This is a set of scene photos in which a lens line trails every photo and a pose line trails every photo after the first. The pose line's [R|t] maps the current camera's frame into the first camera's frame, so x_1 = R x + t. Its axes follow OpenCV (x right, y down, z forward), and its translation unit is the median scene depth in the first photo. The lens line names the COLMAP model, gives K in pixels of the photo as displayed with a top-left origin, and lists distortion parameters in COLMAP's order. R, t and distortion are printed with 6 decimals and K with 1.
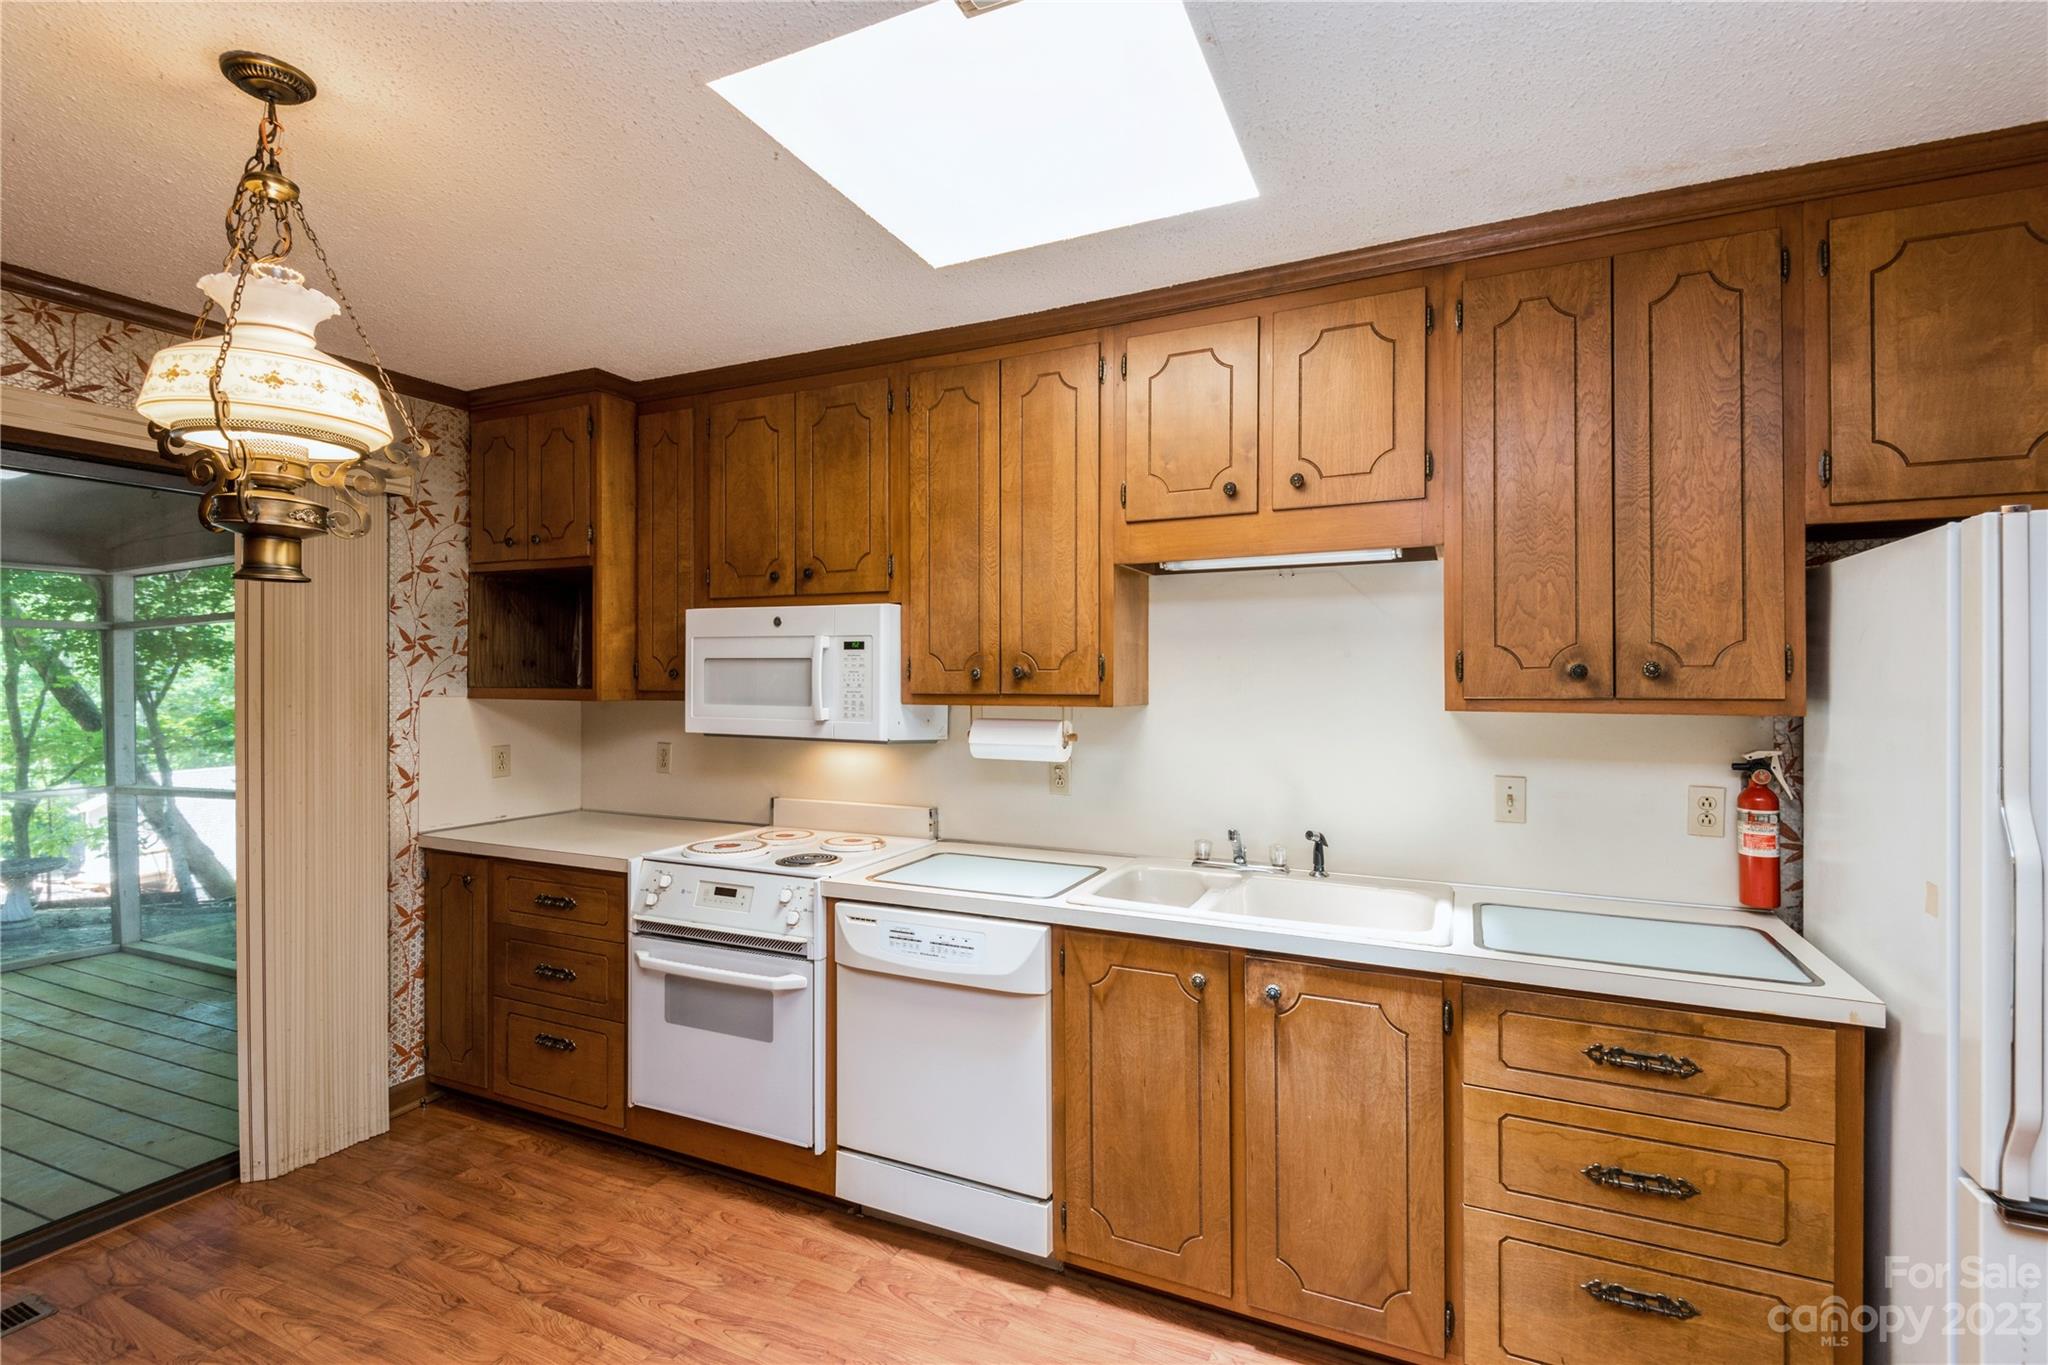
lens RADIAL K [[933.3, 0, 1041.7], [0, 933.3, 682.2], [0, 0, 1]] dist [0.020382, -0.009153]
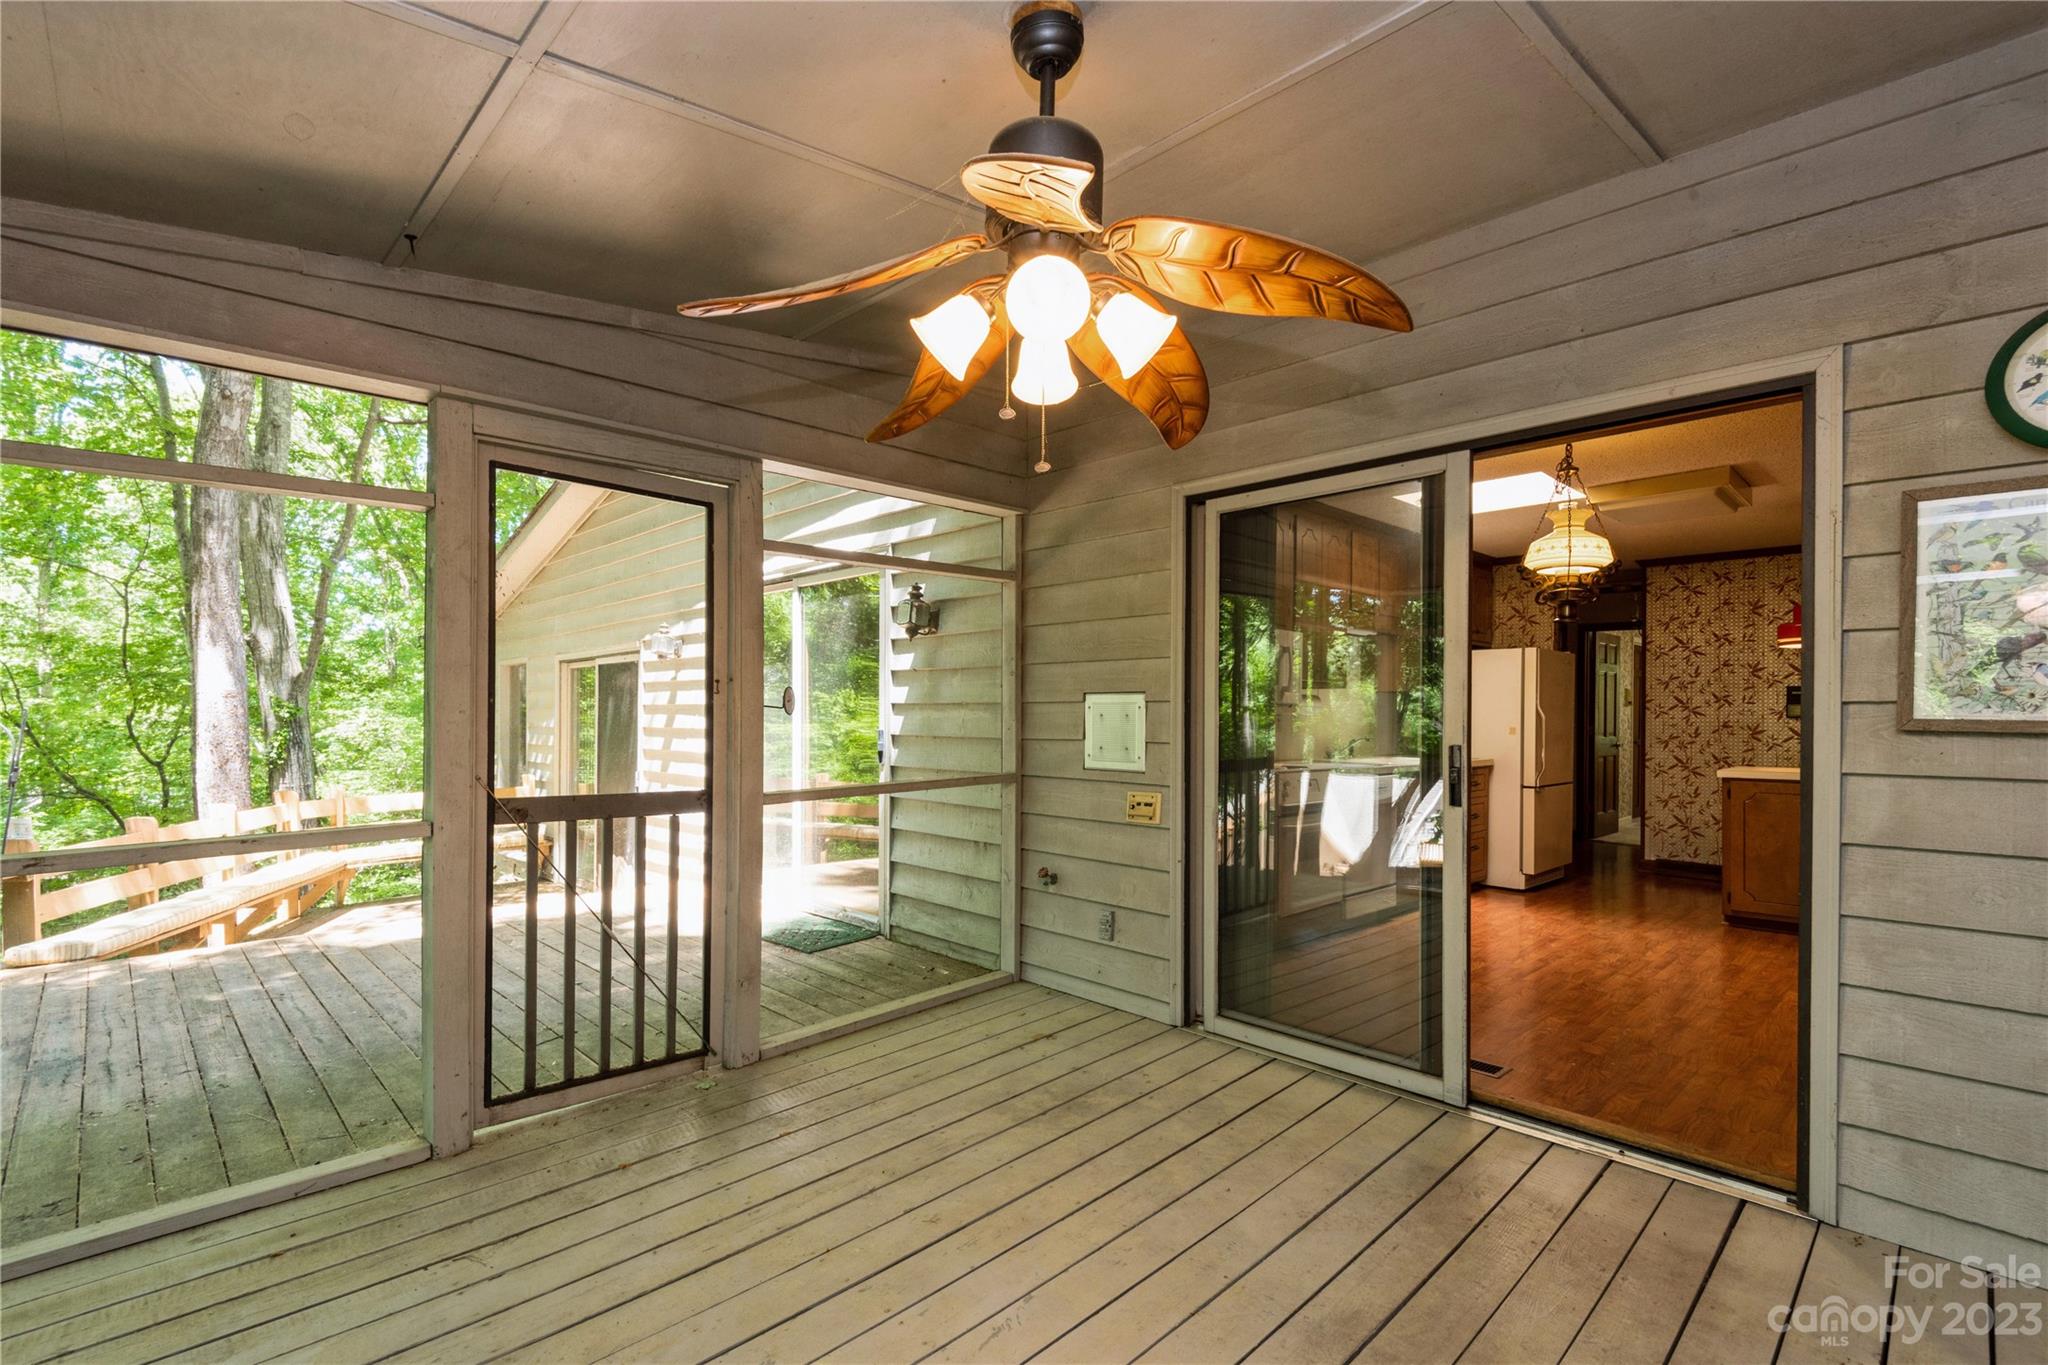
lens RADIAL K [[933.3, 0, 1018.0], [0, 933.3, 710.3], [0, 0, 1]] dist [0.020382, -0.009153]
pose [[0.357737, 0.005930, 0.933804, -2.452074], [-0.006184, 0.999973, -0.003981, 0.098840], [-0.933802, -0.004351, 0.357764, 0.947089]]
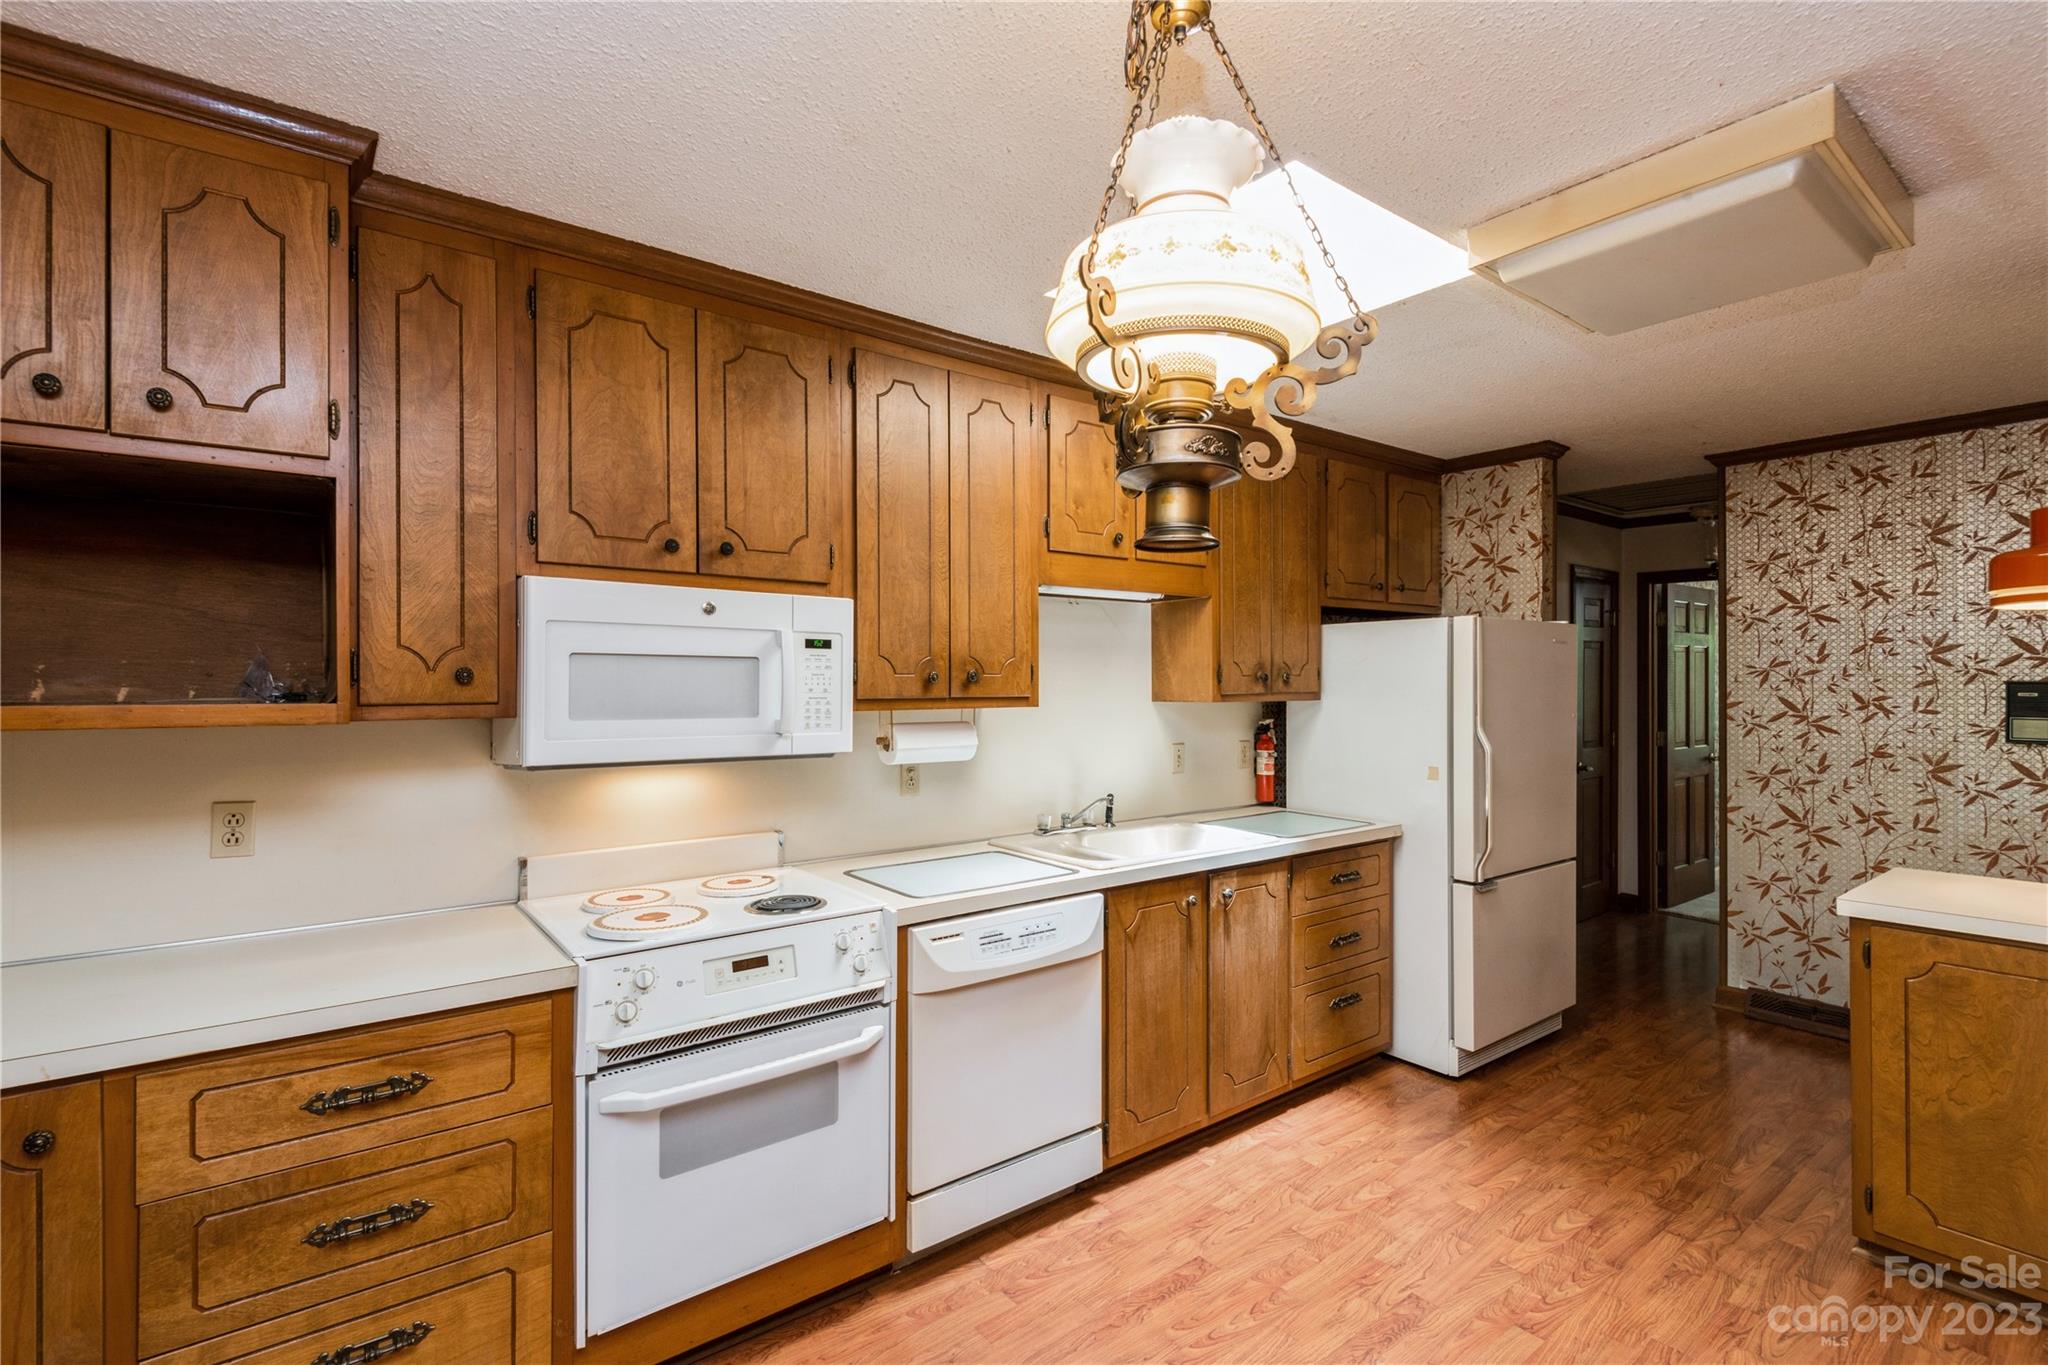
lens RADIAL K [[933.3, 0, 1021.5], [0, 933.3, 683.5], [0, 0, 1]] dist [0.020382, -0.009153]
pose [[0.460691, -0.000283, 0.887560, -0.943317], [0.004160, 0.999990, -0.001840, -0.000305], [-0.887551, 0.004540, 0.460688, 0.470582]]
